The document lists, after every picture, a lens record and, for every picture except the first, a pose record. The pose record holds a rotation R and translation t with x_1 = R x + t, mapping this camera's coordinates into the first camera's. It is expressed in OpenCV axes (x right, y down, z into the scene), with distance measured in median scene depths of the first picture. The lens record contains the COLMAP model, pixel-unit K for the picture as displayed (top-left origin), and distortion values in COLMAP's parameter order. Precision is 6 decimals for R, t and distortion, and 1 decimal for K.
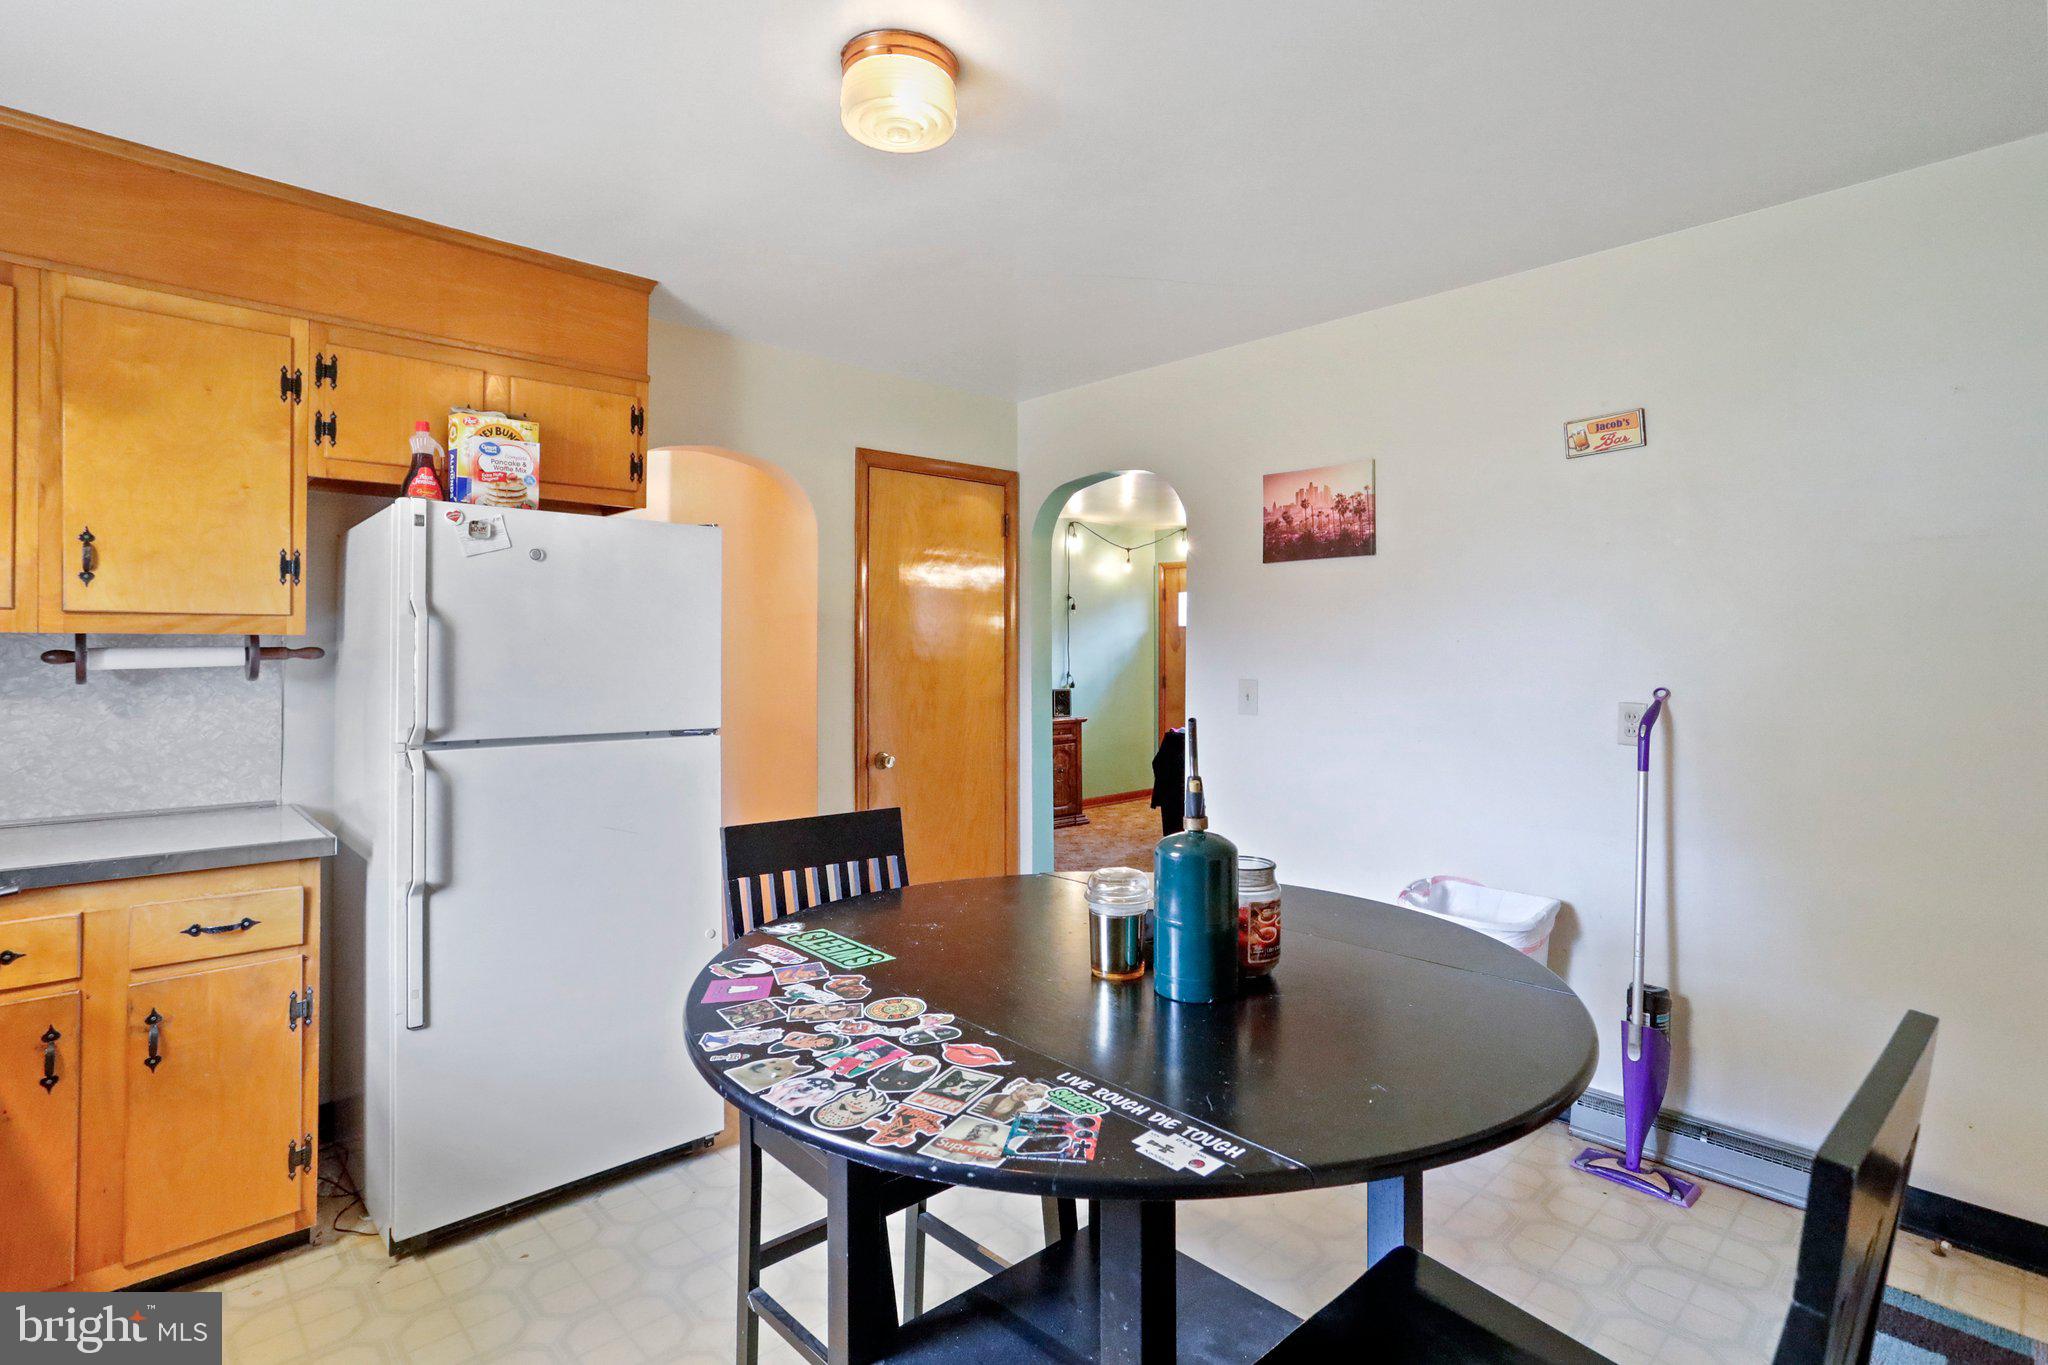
lens RADIAL K [[1034.5, 0, 1010.6], [0, 1034.5, 669.3], [0, 0, 1]] dist [-0.052200, 0.043399]
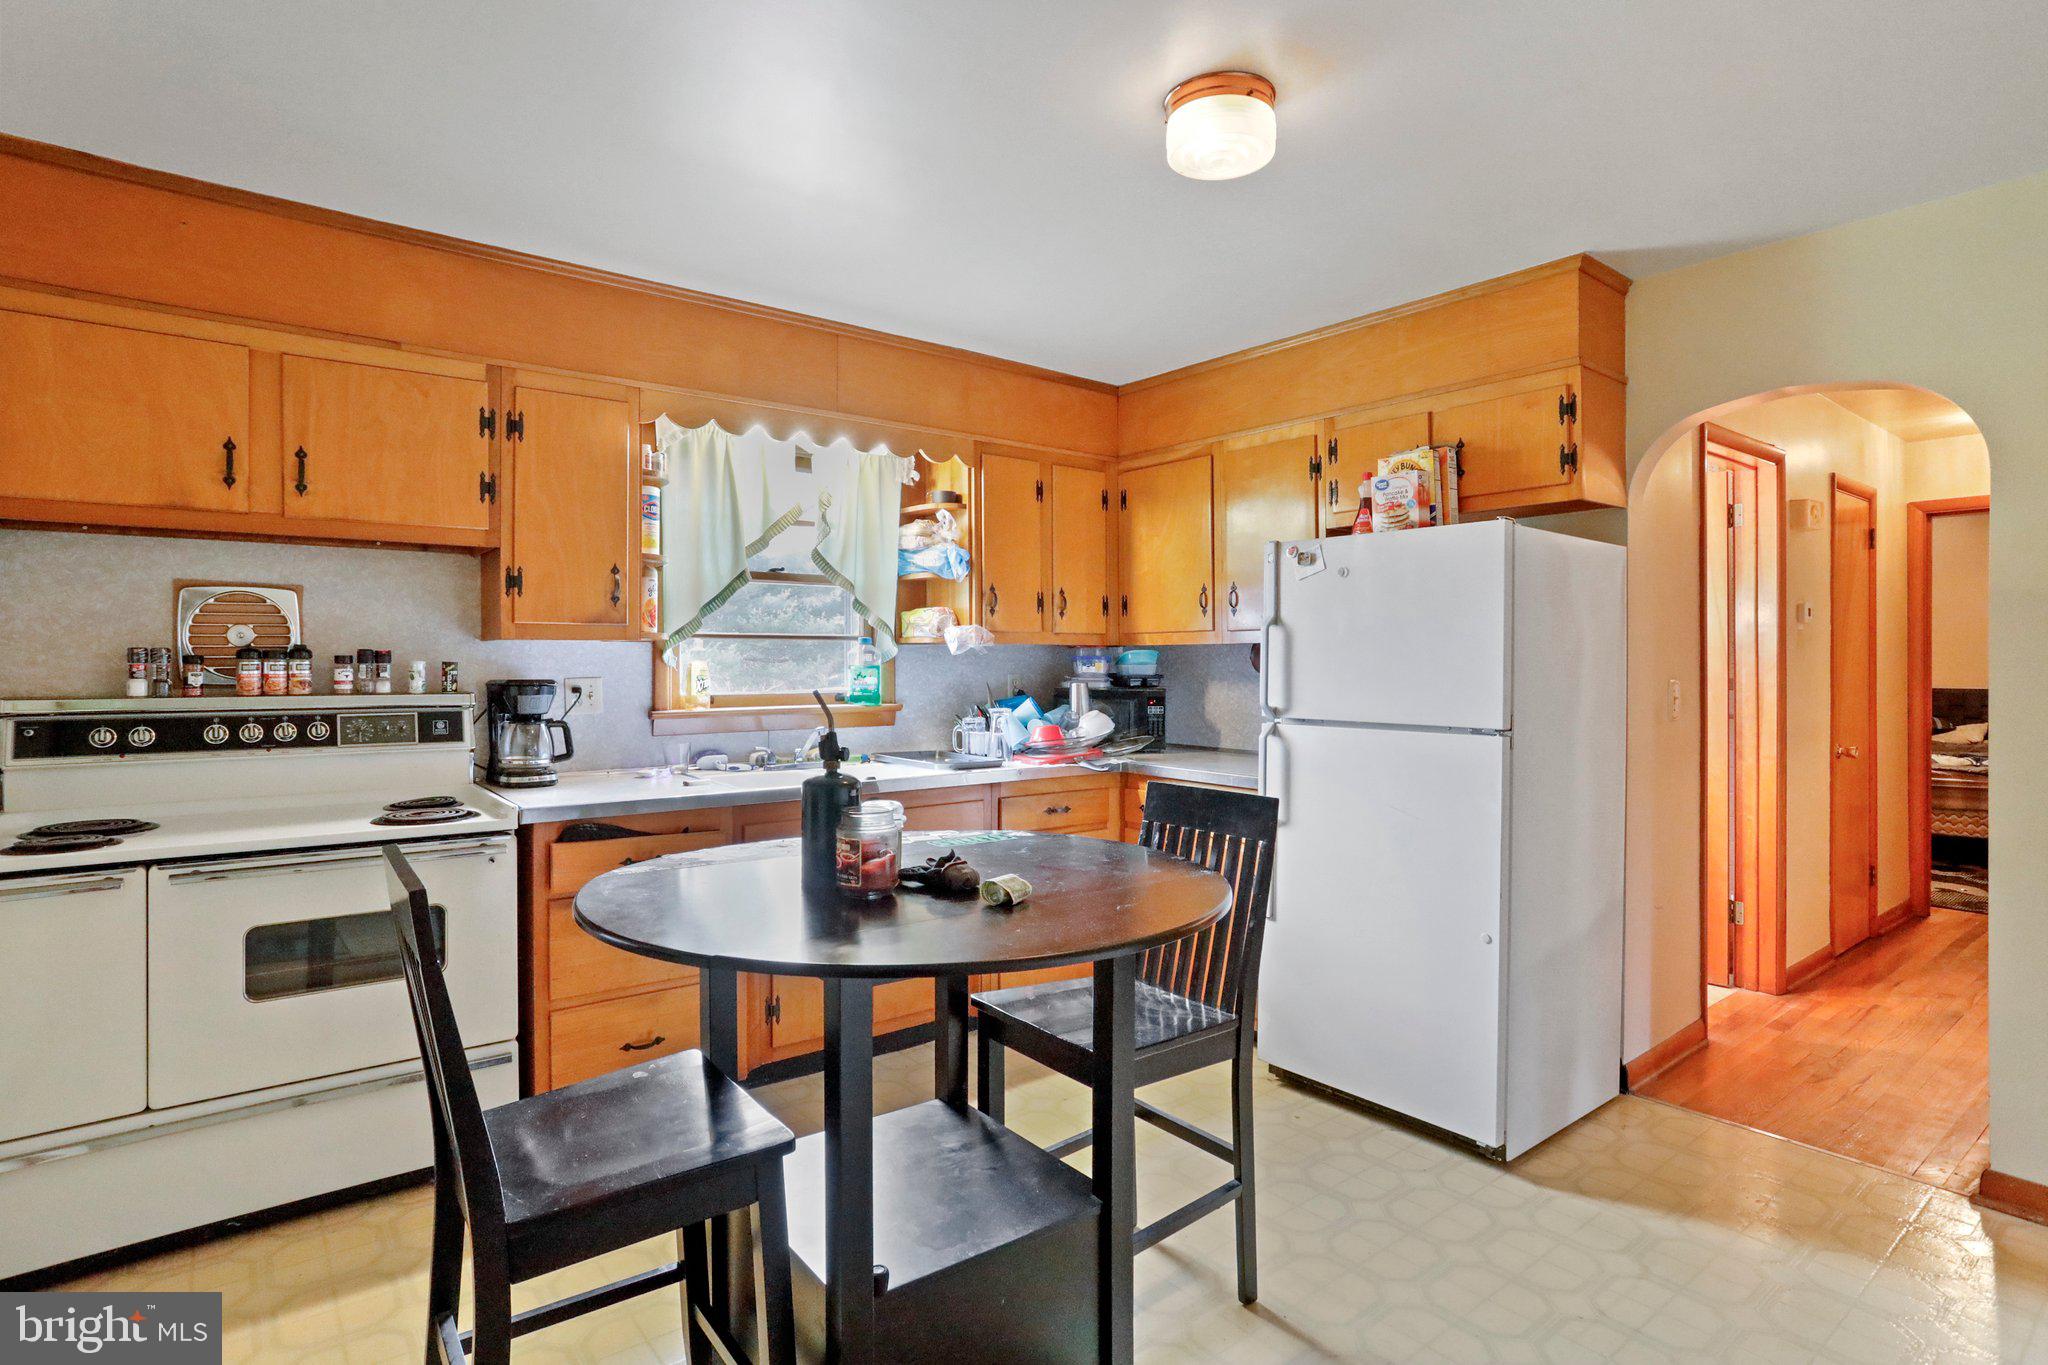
lens RADIAL K [[1086.1, 0, 1022.1], [0, 1086.1, 676.8], [0, 0, 1]] dist [0.001915, 0.001054]
pose [[-0.082094, 0.011490, -0.996558, 0.858469], [-0.014213, 0.999818, 0.012699, 0.002186], [0.996523, 0.015207, -0.081916, 0.717341]]
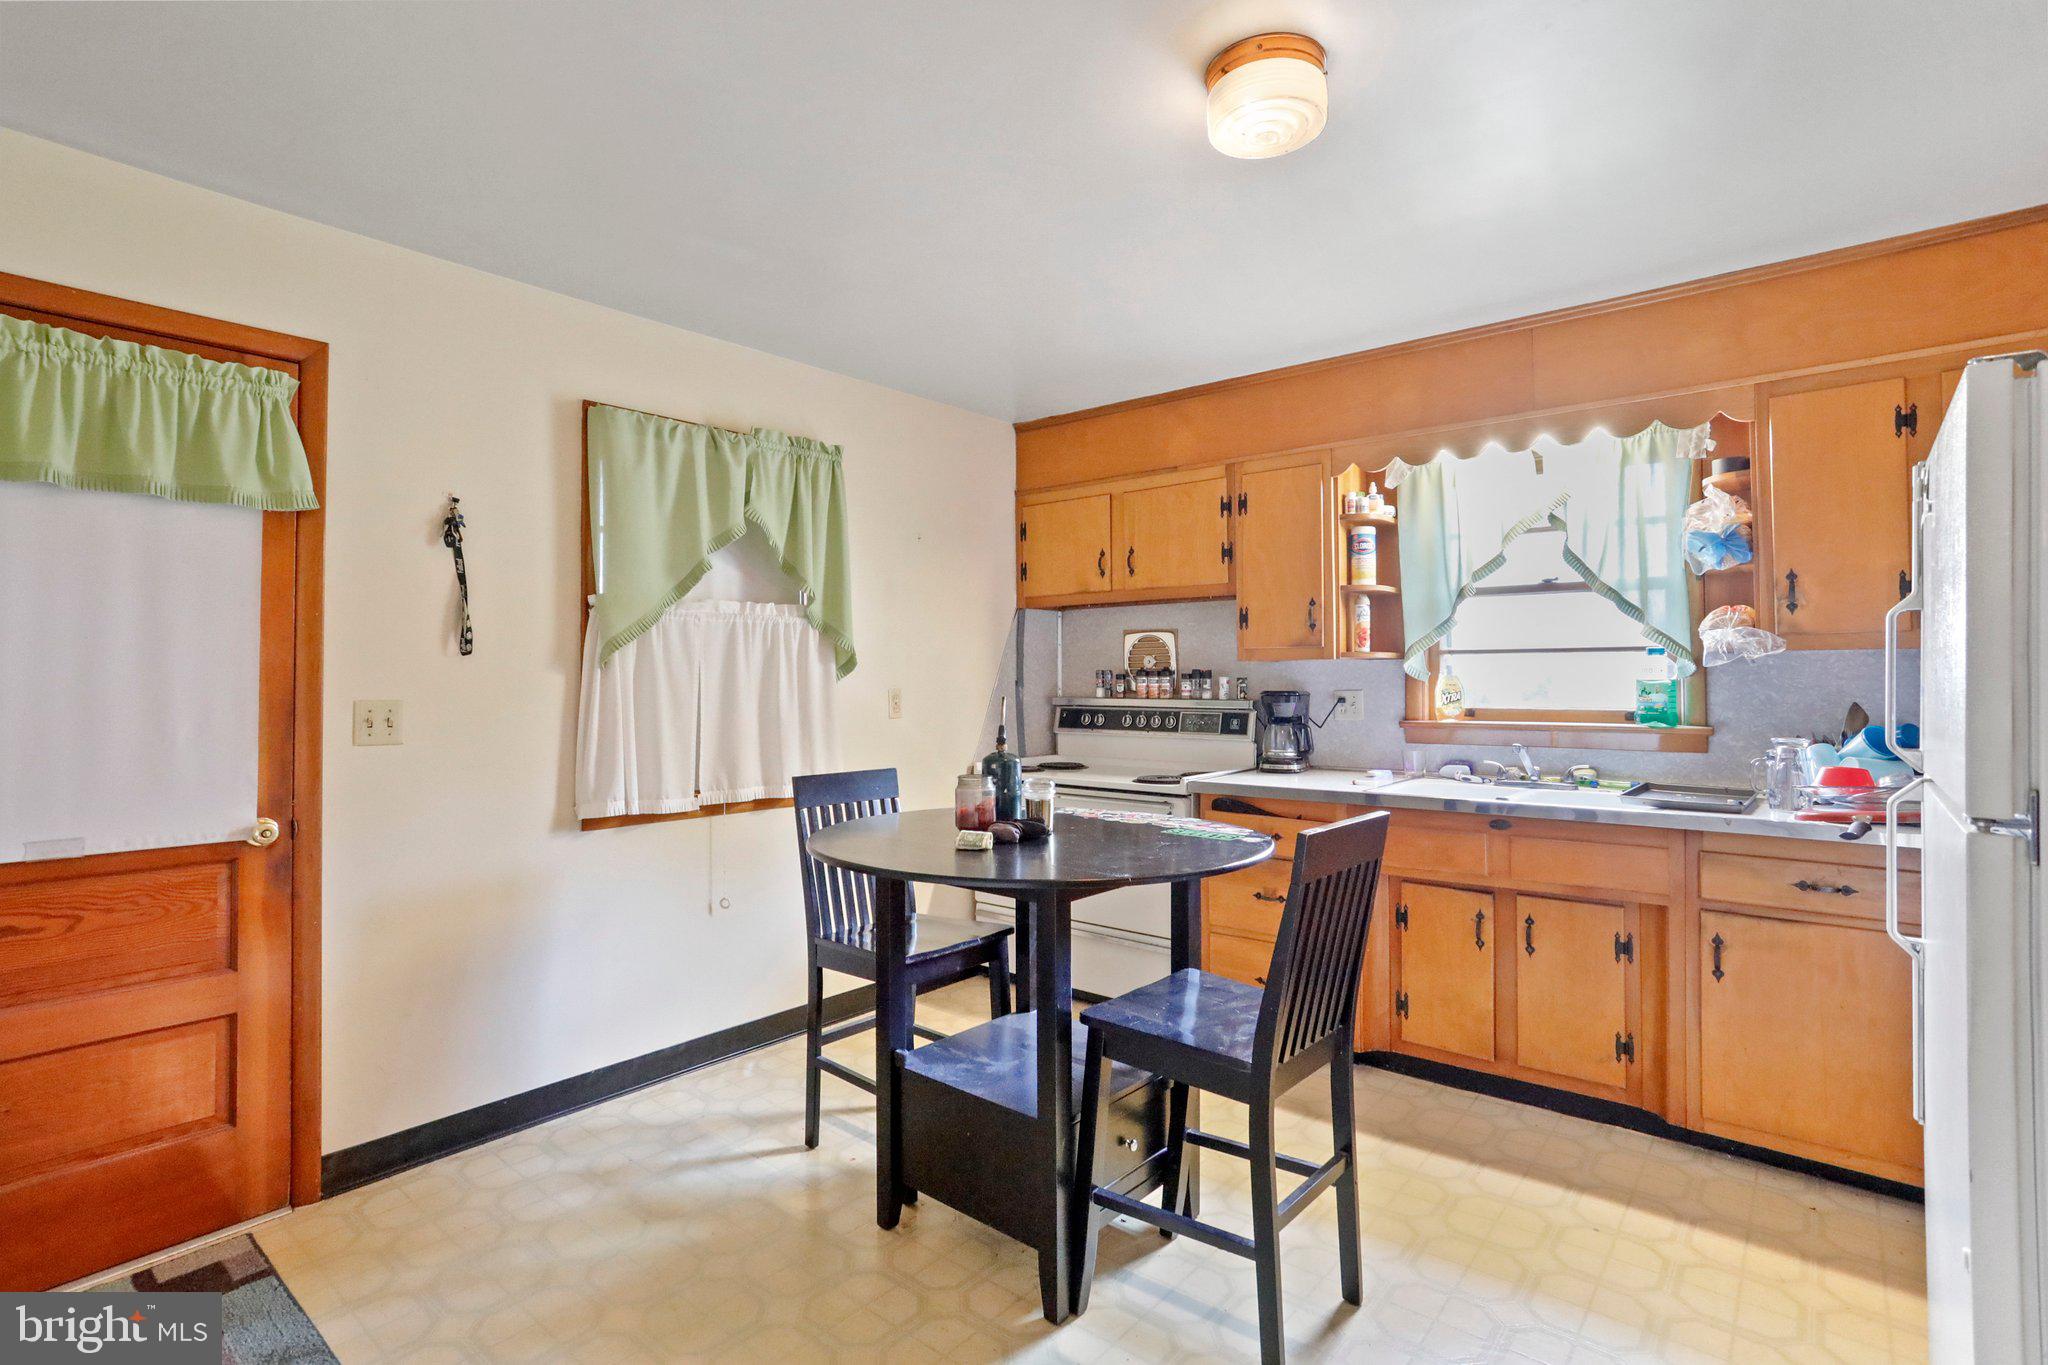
lens RADIAL K [[1034.5, 0, 1010.6], [0, 1034.5, 669.3], [0, 0, 1]] dist [-0.052200, 0.043399]
pose [[-0.993222, 0.000350, -0.116236, 0.207179], [-0.000193, 0.999989, 0.004657, -0.011006], [0.116236, 0.004648, -0.993211, 1.588334]]
